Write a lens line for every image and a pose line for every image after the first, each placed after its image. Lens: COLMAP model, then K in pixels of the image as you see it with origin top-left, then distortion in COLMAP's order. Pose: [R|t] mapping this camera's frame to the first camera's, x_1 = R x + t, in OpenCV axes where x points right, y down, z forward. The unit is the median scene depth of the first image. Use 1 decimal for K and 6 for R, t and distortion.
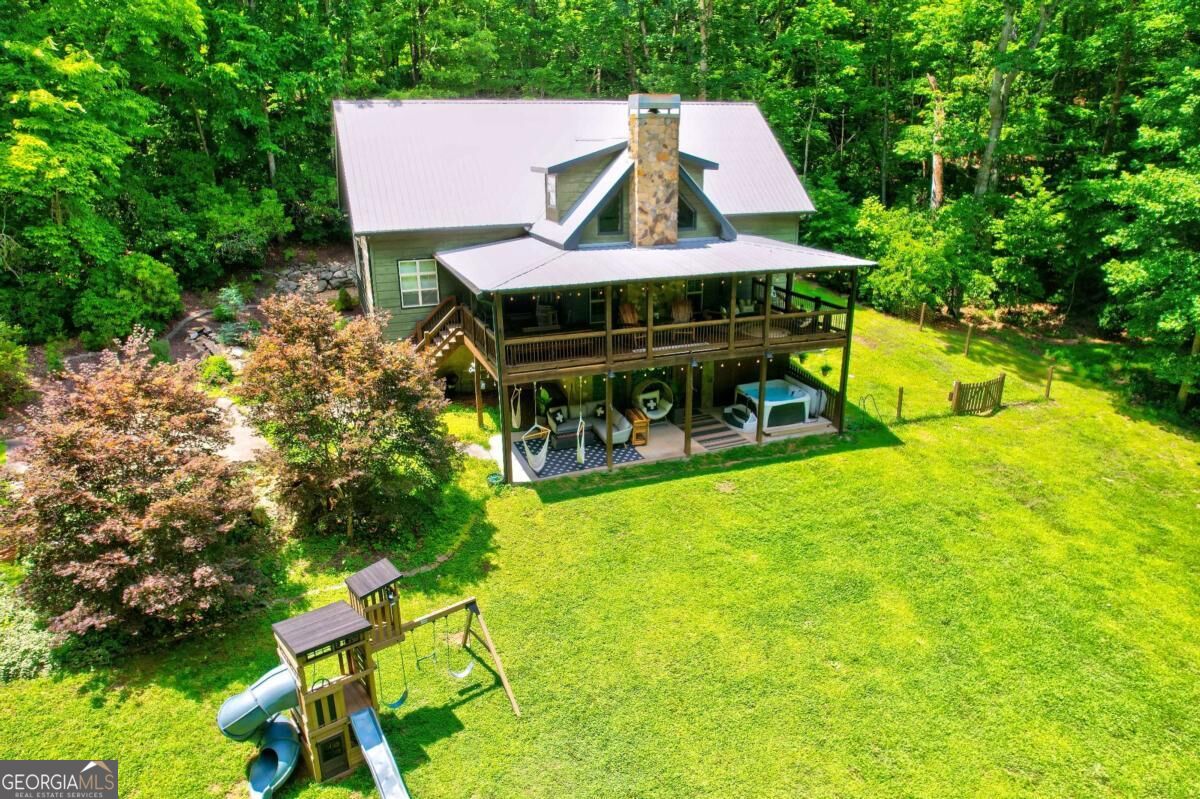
lens RADIAL K [[770.8, 0, 597.3], [0, 770.8, 410.1], [0, 0, 1]] dist [-0.074525, 0.072913]
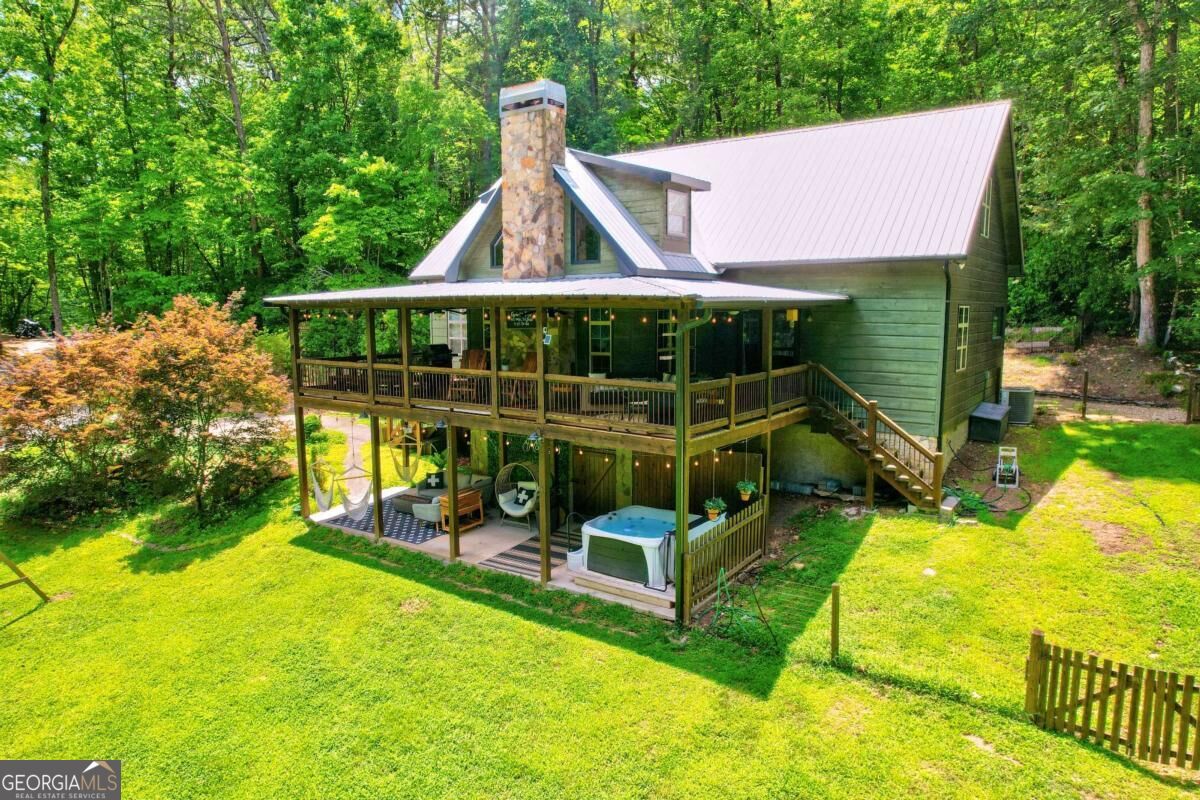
lens RADIAL K [[770.8, 0, 597.3], [0, 770.8, 410.6], [0, 0, 1]] dist [-0.074525, 0.072913]
pose [[0.548484, 0.115877, -0.828093, 0.703205], [-0.283664, 0.957407, -0.053912, -0.066077], [0.786575, 0.264470, 0.557992, 0.625682]]
